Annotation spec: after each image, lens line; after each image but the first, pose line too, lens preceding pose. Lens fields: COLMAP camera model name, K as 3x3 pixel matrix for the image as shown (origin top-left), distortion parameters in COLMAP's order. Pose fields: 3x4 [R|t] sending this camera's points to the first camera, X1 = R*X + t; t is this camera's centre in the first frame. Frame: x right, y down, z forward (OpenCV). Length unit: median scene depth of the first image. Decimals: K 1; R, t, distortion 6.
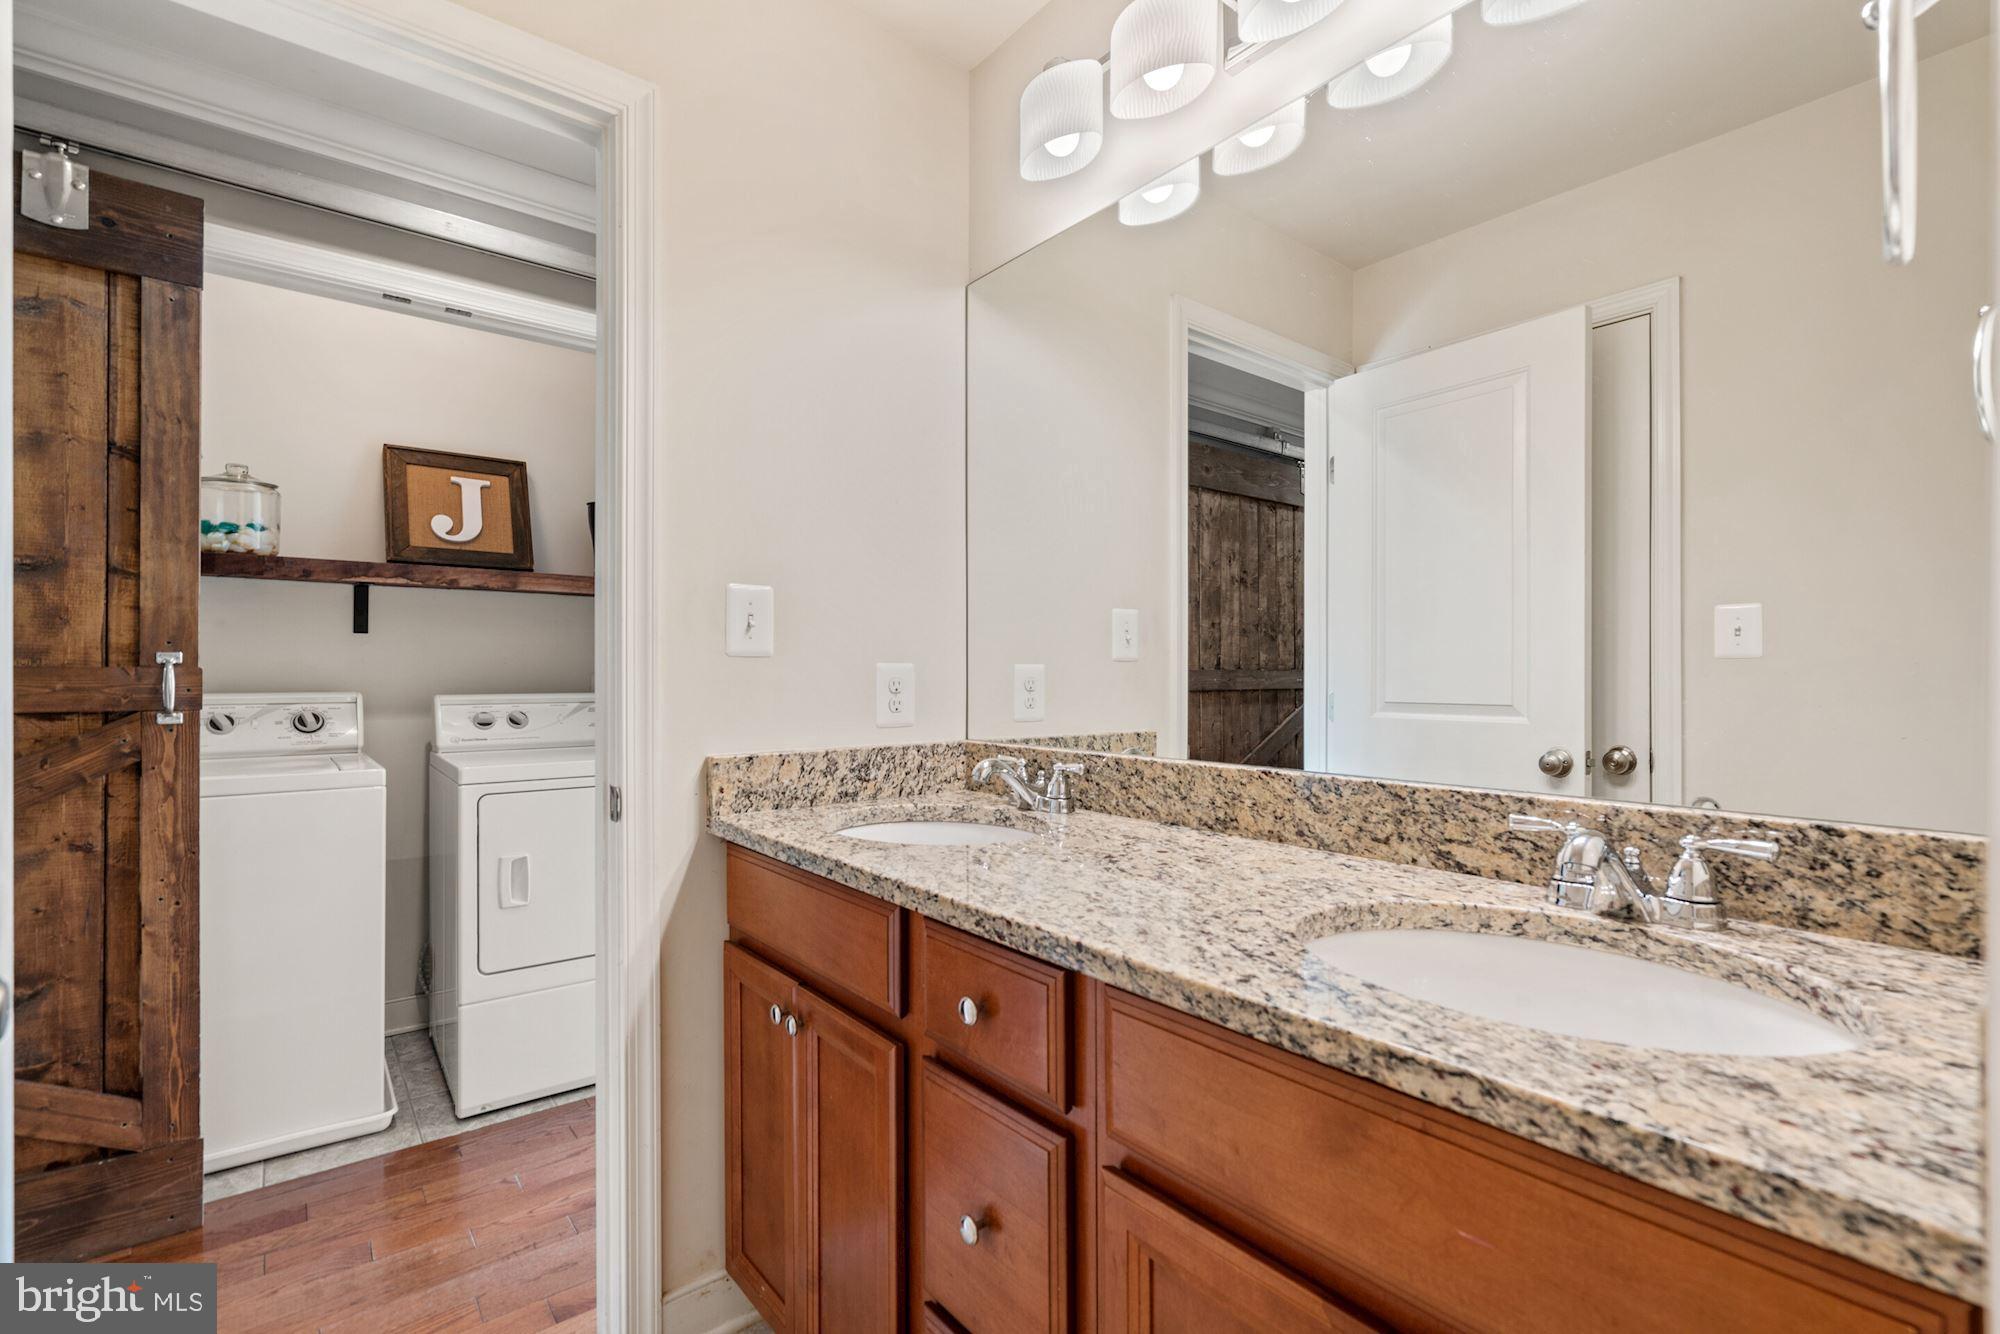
lens RADIAL K [[906.5, 0, 1008.1], [0, 906.5, 671.4], [0, 0, 1]] dist [0.001646, 0.000430]
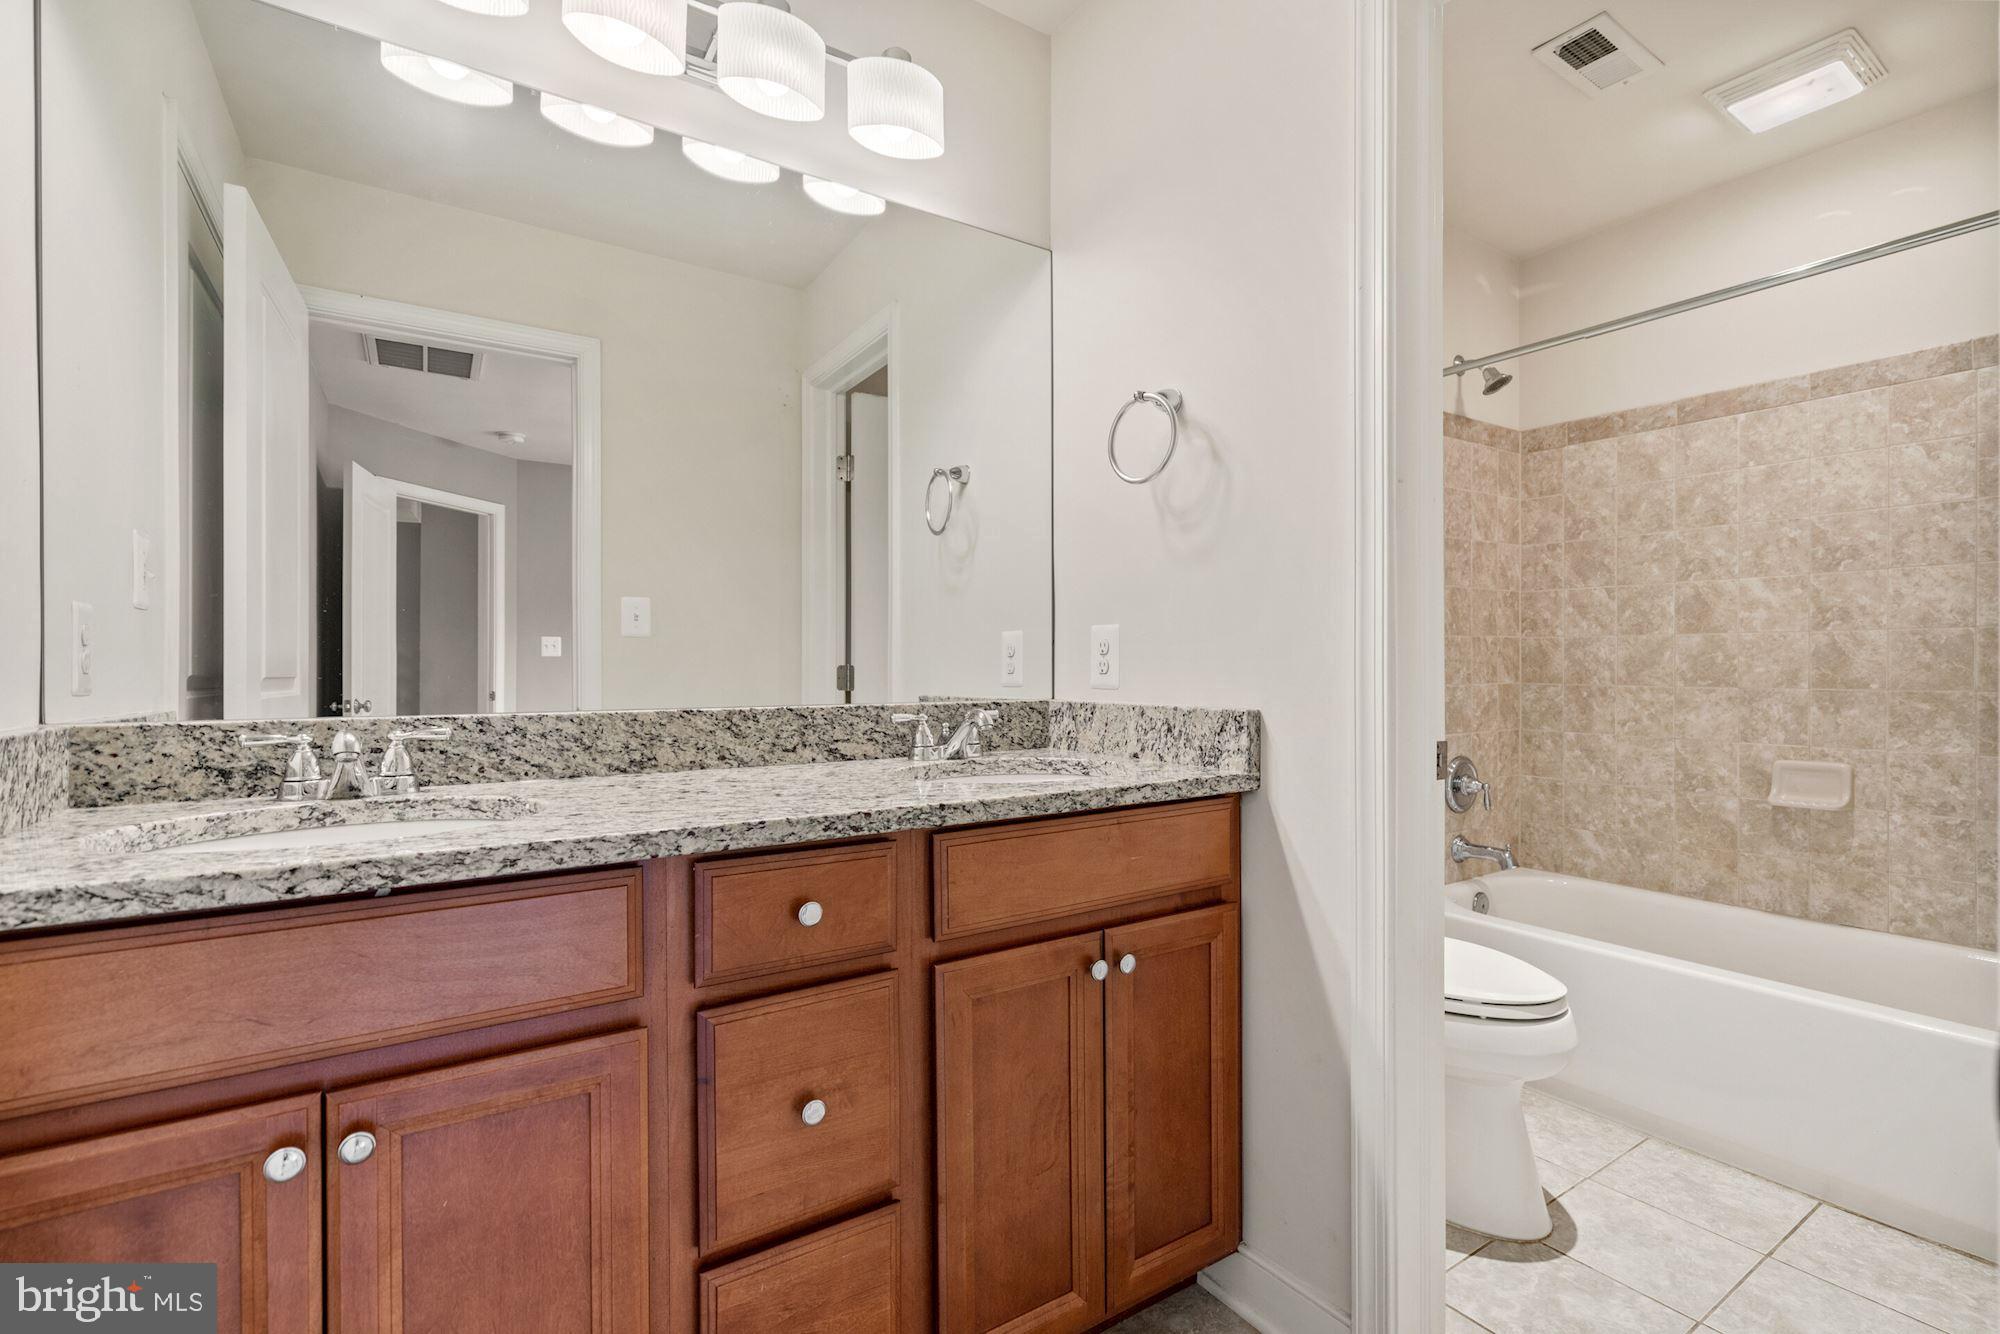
lens RADIAL K [[906.5, 0, 1007.1], [0, 906.5, 672.3], [0, 0, 1]] dist [0.001646, 0.000430]
pose [[0.093402, -0.001553, 0.995627, -0.951017], [0.000976, 0.999998, 0.001468, 0.070365], [-0.995628, 0.000834, 0.093403, 0.567746]]
